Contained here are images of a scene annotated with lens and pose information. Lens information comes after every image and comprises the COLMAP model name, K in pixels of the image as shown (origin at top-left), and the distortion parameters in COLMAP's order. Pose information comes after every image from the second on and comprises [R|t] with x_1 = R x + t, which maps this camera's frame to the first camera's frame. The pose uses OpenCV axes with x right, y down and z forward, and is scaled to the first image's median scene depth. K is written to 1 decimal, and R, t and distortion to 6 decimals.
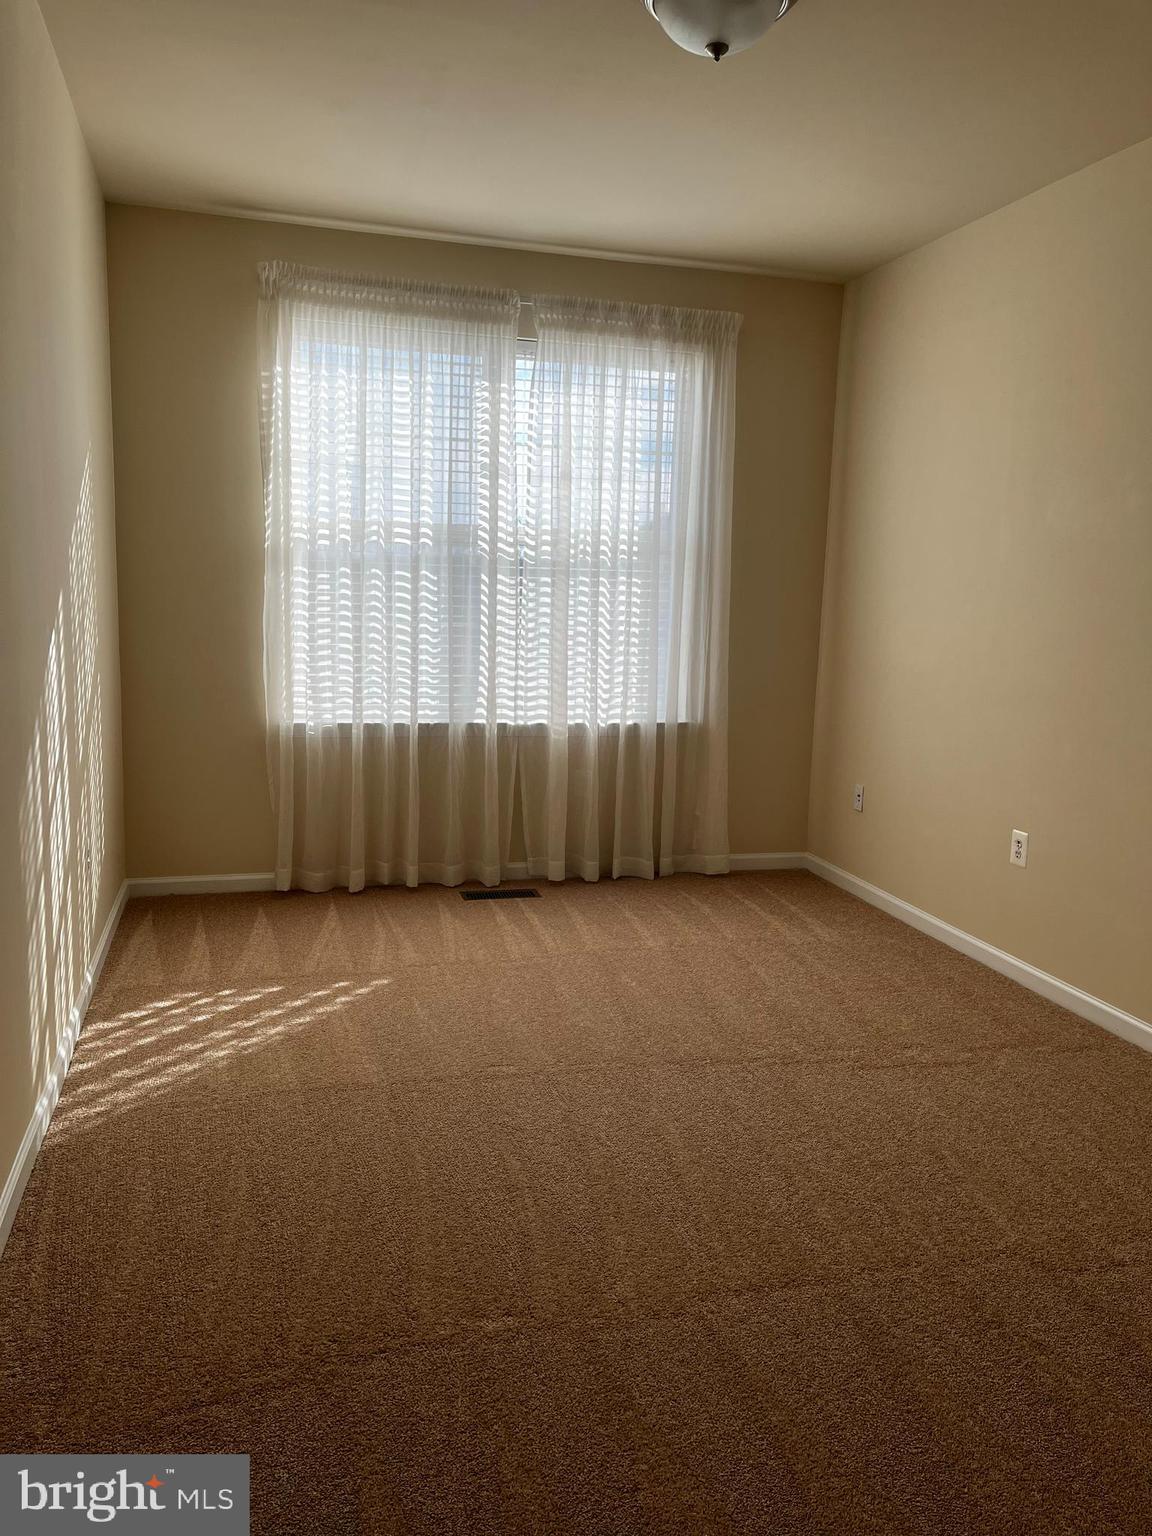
lens RADIAL K [[1158.8, 0, 575.7], [0, 1158.8, 773.2], [0, 0, 1]] dist [0.072887, -0.091544]
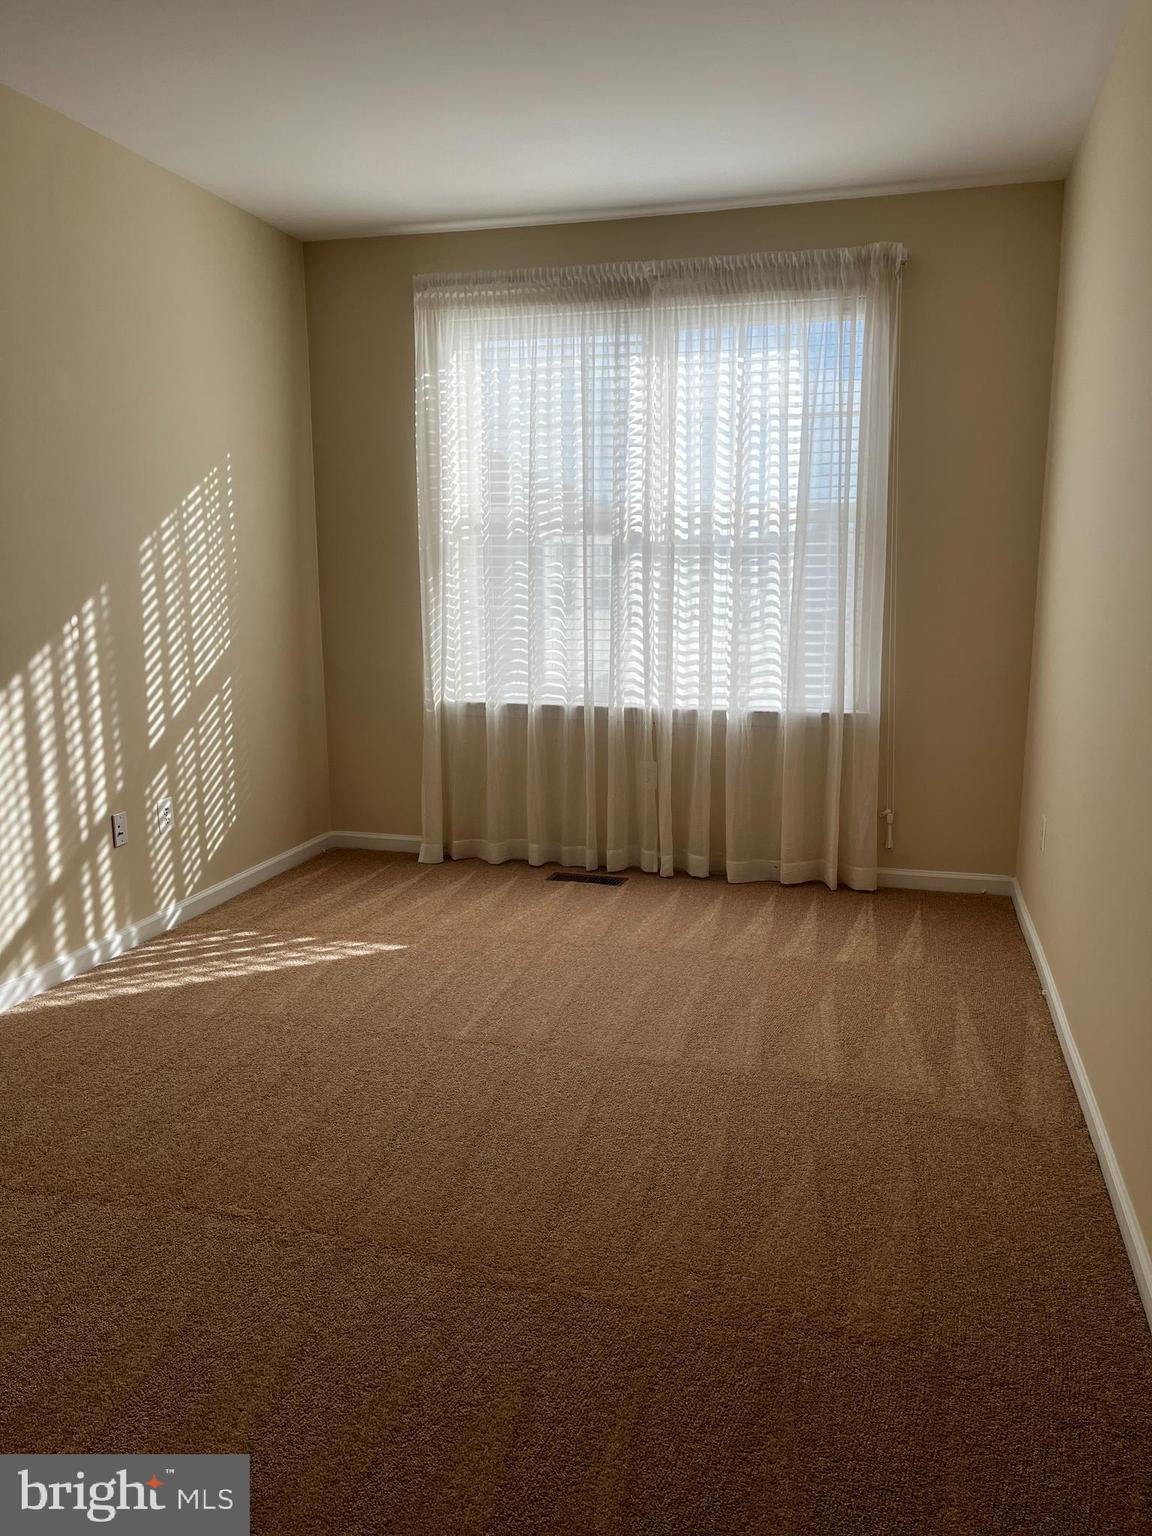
lens RADIAL K [[1158.8, 0, 575.7], [0, 1158.8, 773.2], [0, 0, 1]] dist [0.072887, -0.091544]
pose [[0.877006, 0.058114, -0.476952, 0.365005], [-0.052478, 0.998306, 0.025142, -0.009803], [0.477605, 0.002980, 0.878570, 0.113921]]
